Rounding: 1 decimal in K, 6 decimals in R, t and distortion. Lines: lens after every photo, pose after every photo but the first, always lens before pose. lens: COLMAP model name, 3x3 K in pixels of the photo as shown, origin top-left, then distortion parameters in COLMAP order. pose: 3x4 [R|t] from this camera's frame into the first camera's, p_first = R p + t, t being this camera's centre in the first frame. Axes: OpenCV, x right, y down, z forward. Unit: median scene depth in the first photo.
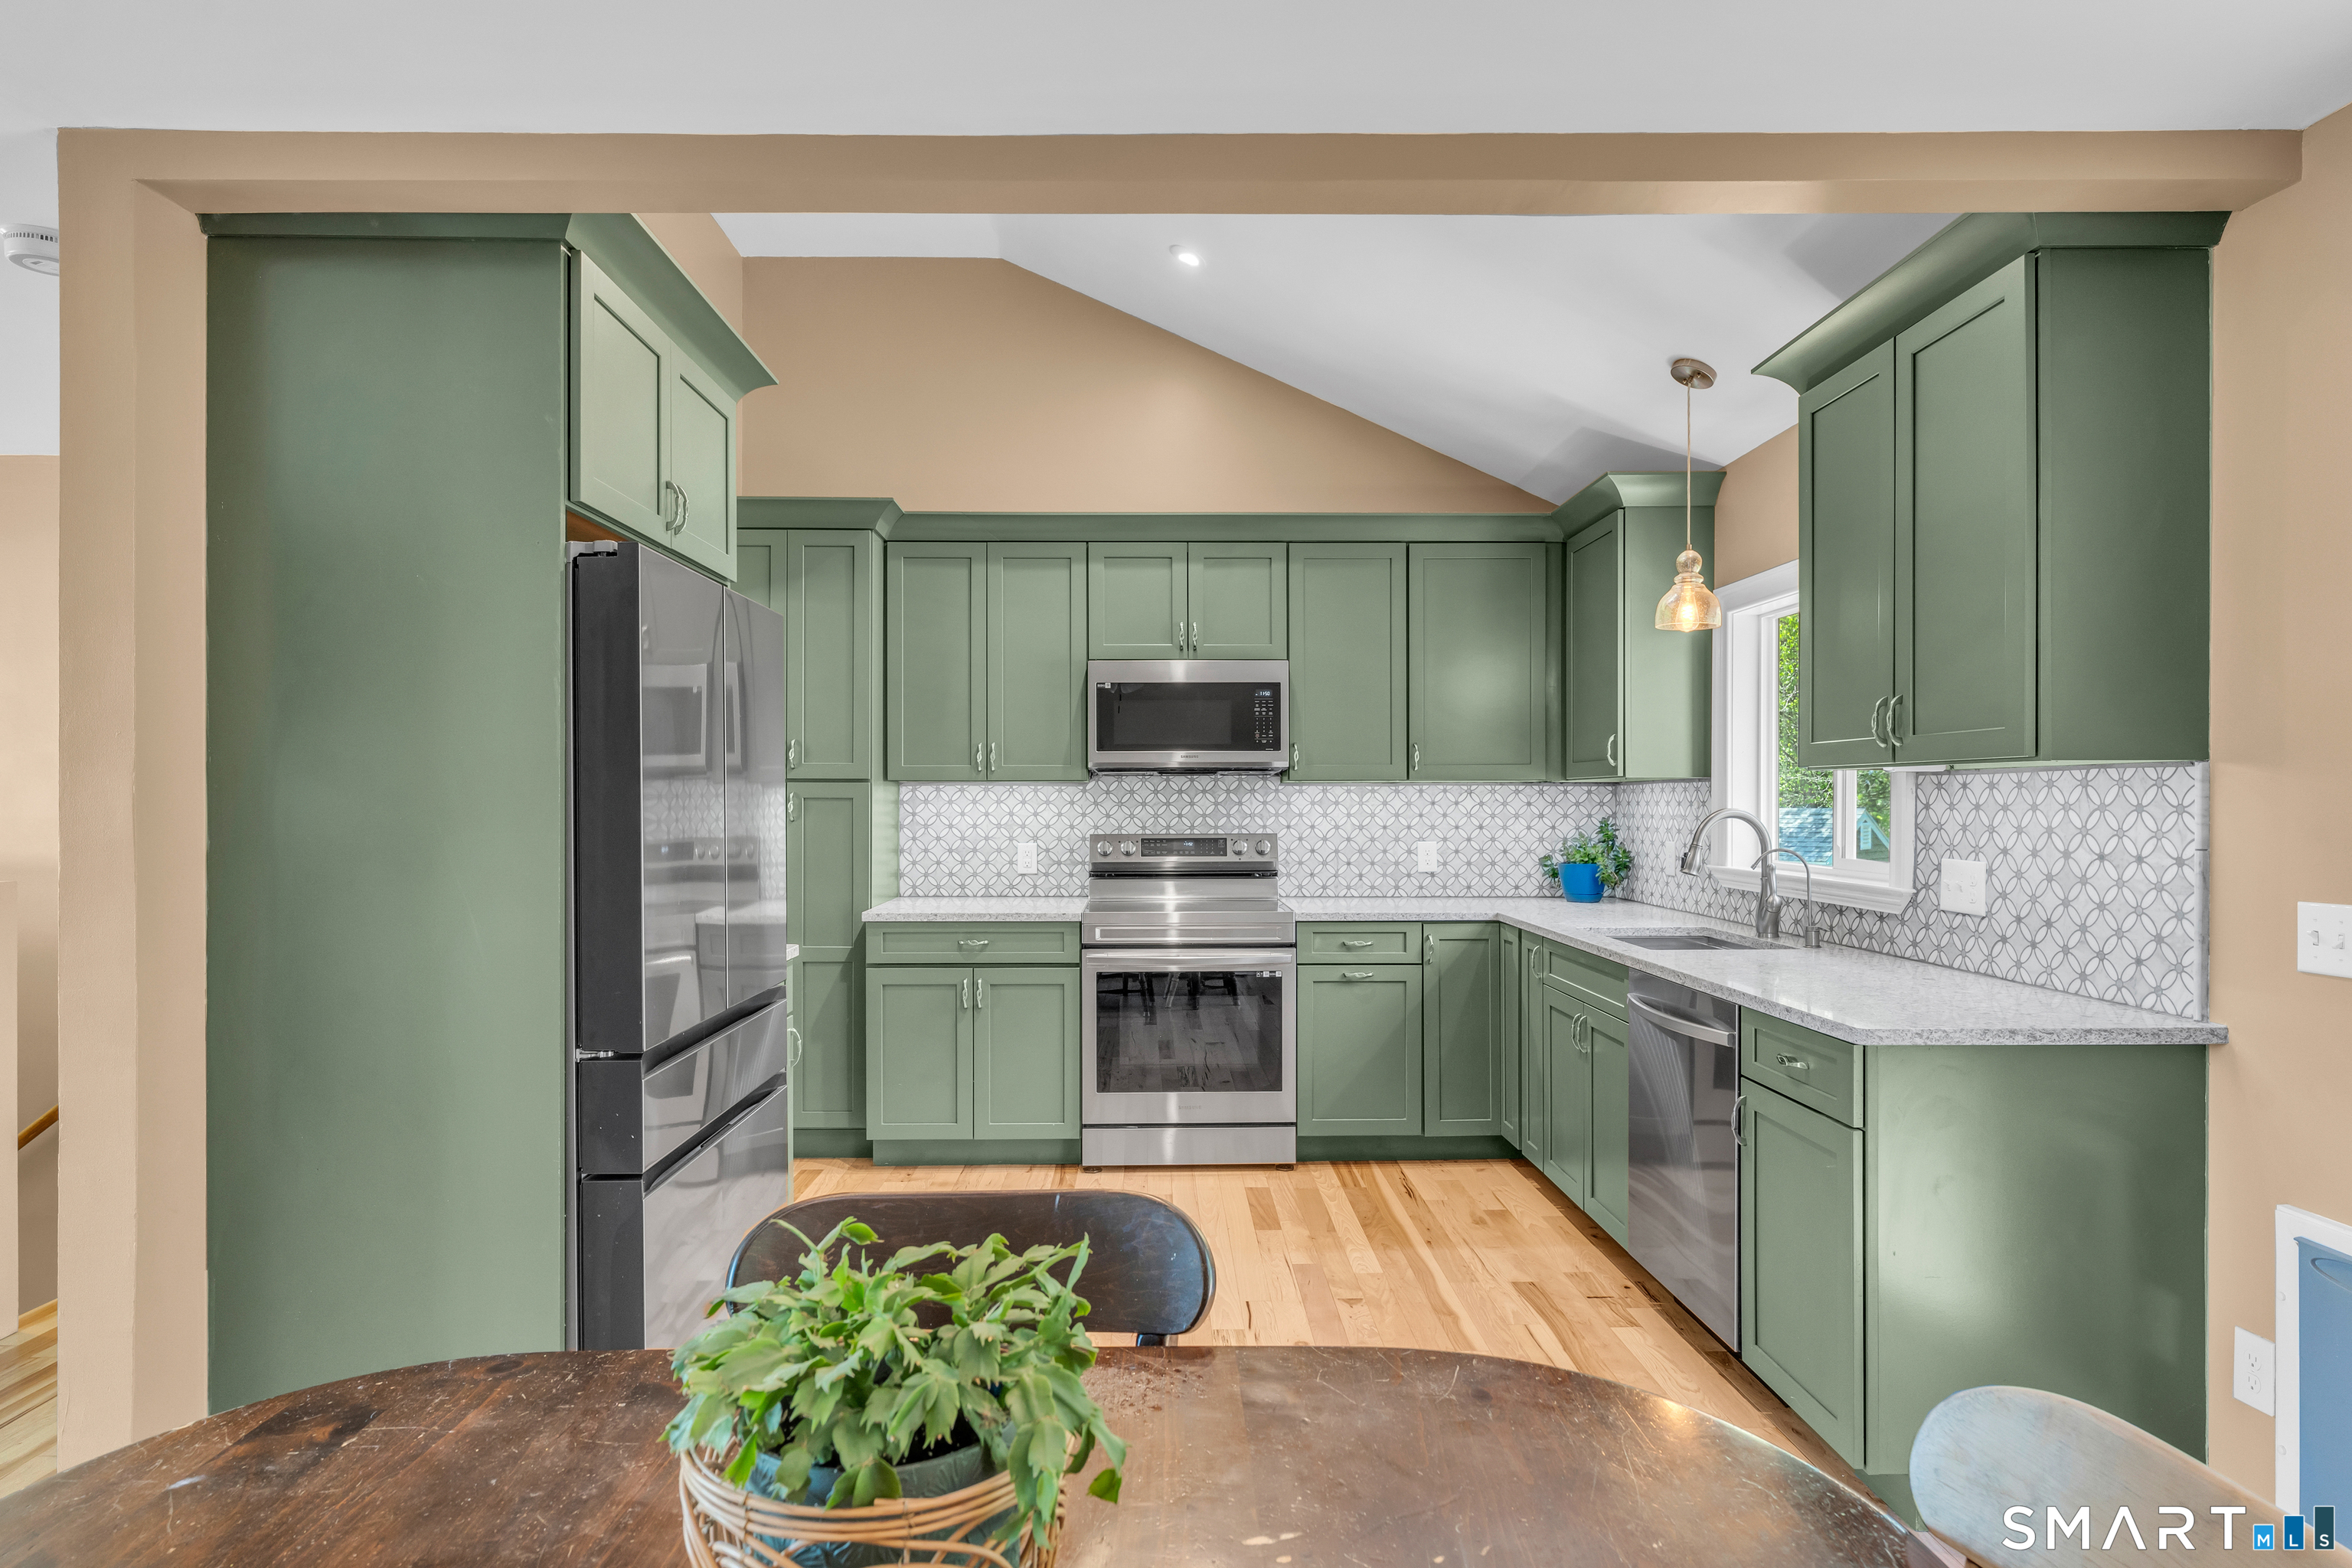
lens RADIAL K [[1276.6, 0, 1176.0], [0, 1276.6, 784.0], [0, 0, 1]] dist [-0.003334, 0.000670]
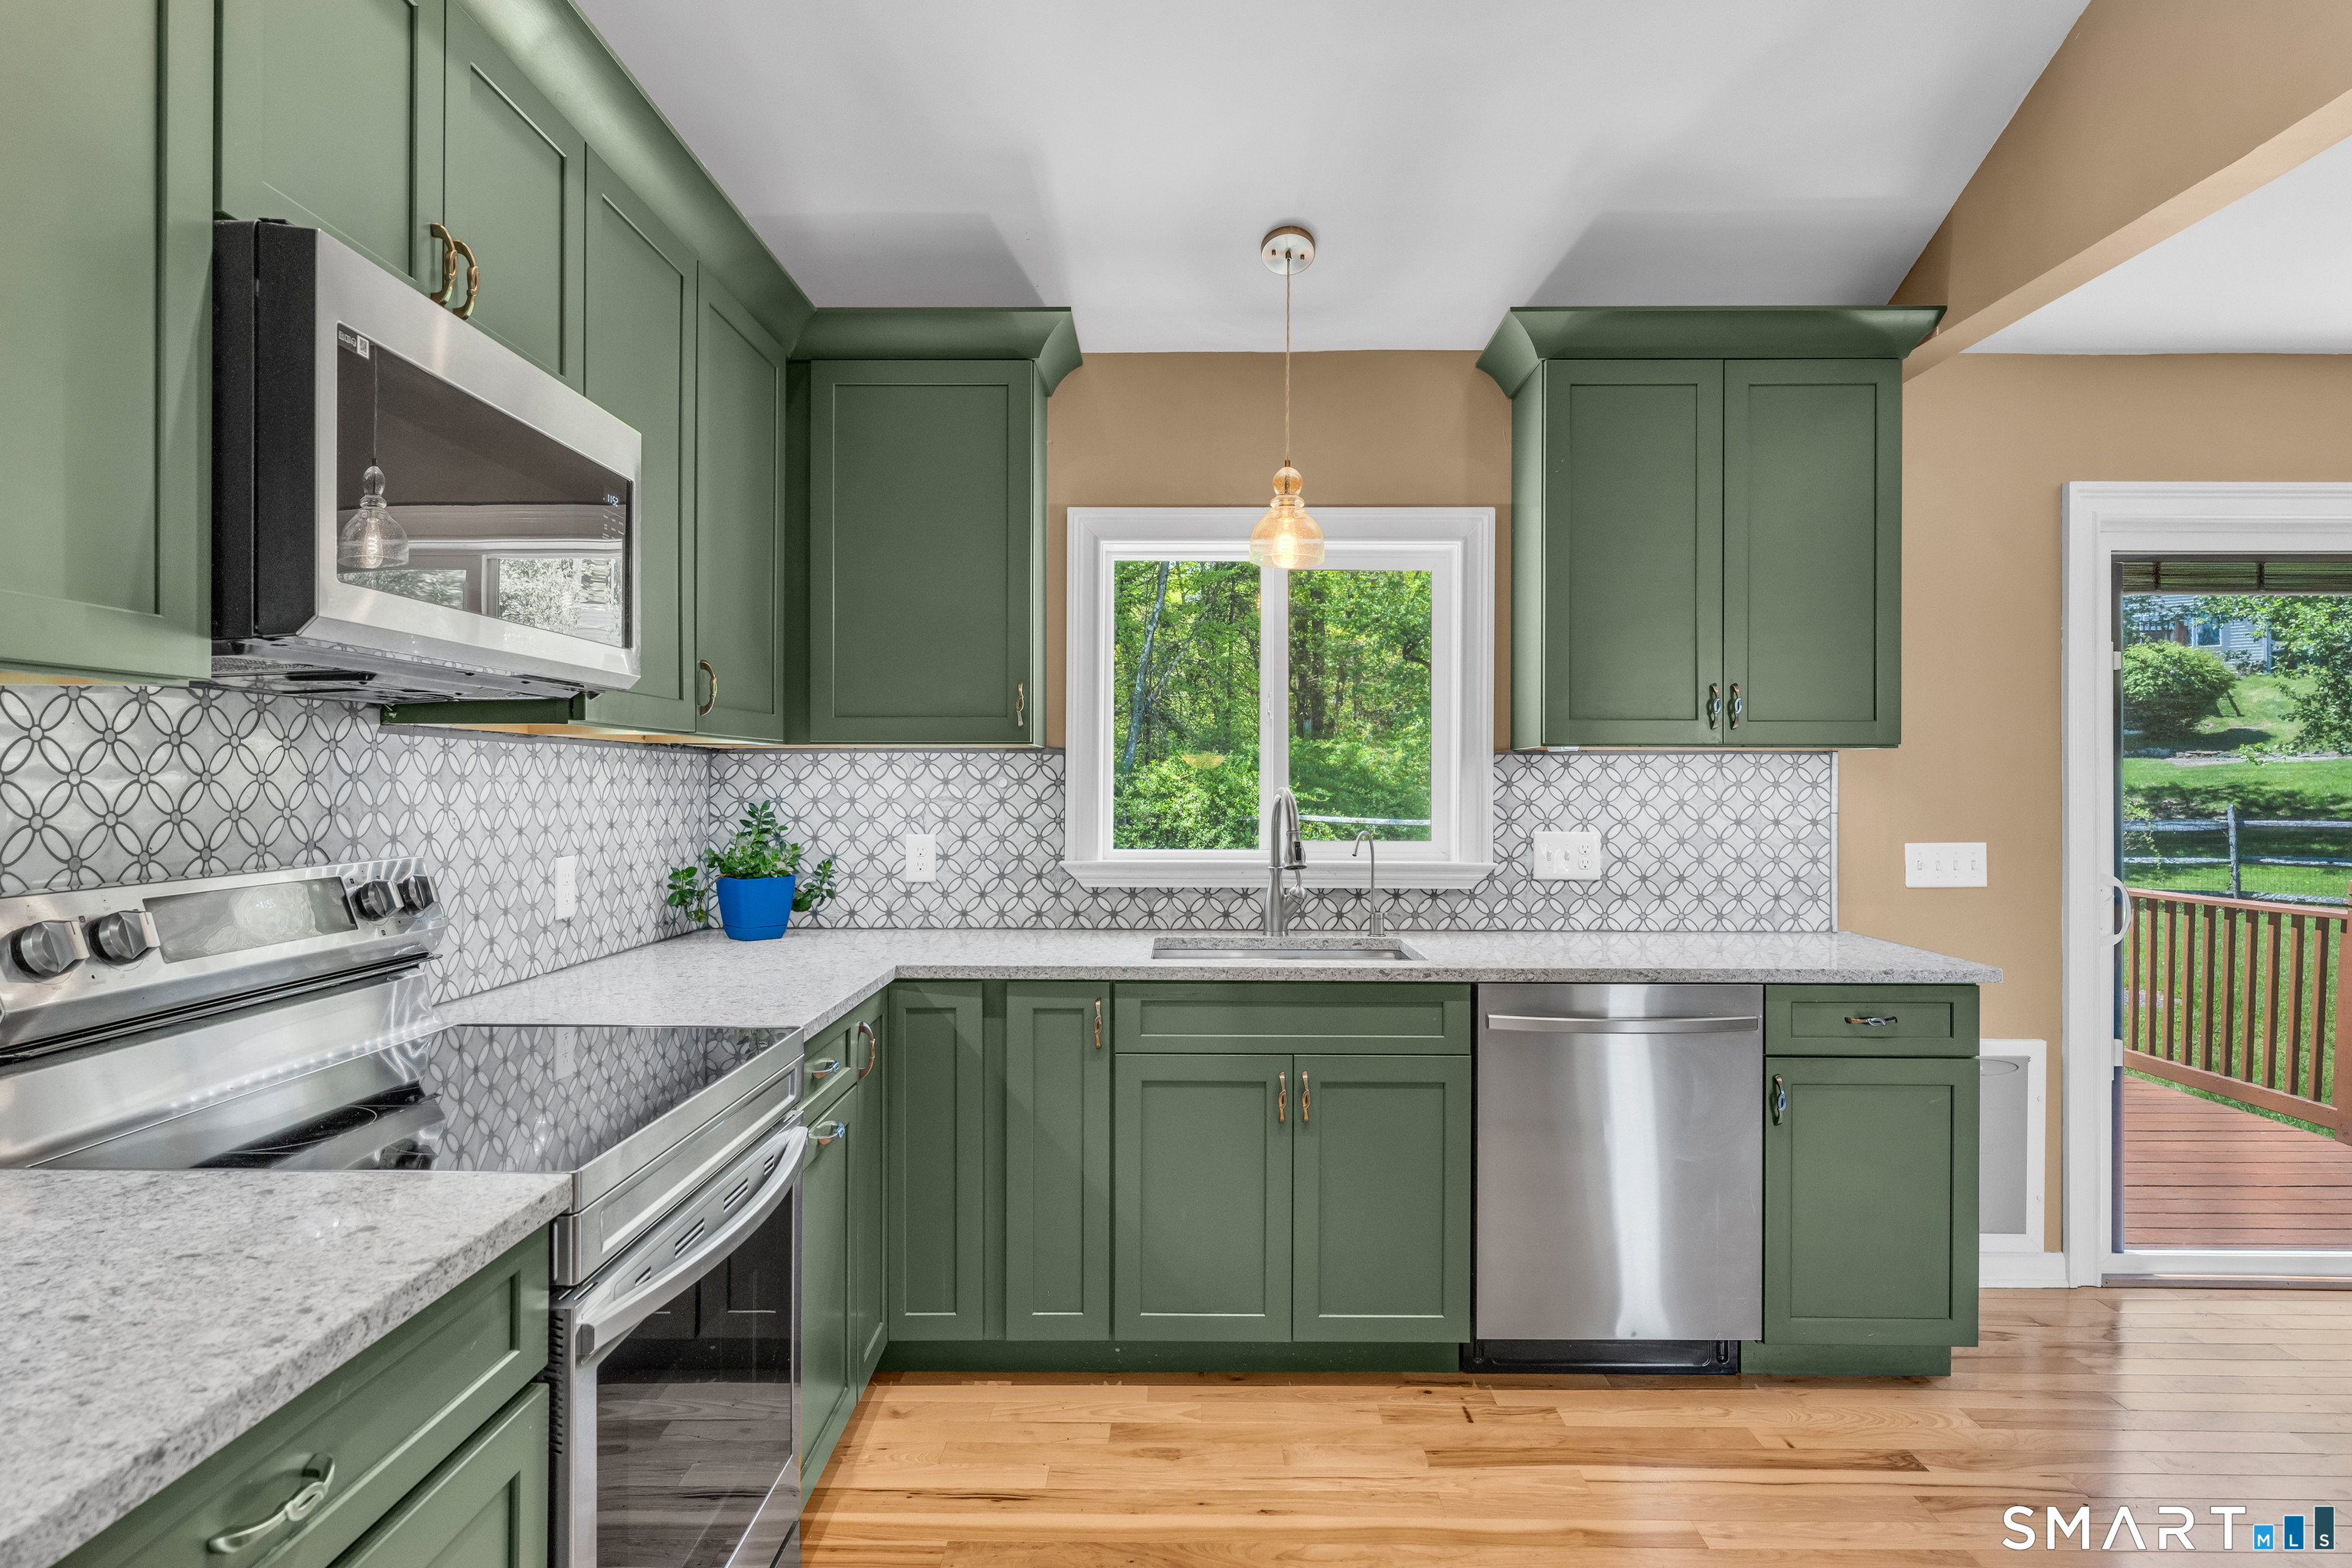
lens RADIAL K [[1276.6, 0, 1176.0], [0, 1276.6, 784.0], [0, 0, 1]] dist [-0.003334, 0.000670]
pose [[0.036151, 0.002980, 0.999342, -0.527740], [-0.014099, 0.999898, -0.002471, 0.026307], [-0.999247, -0.014000, 0.036189, 1.349946]]
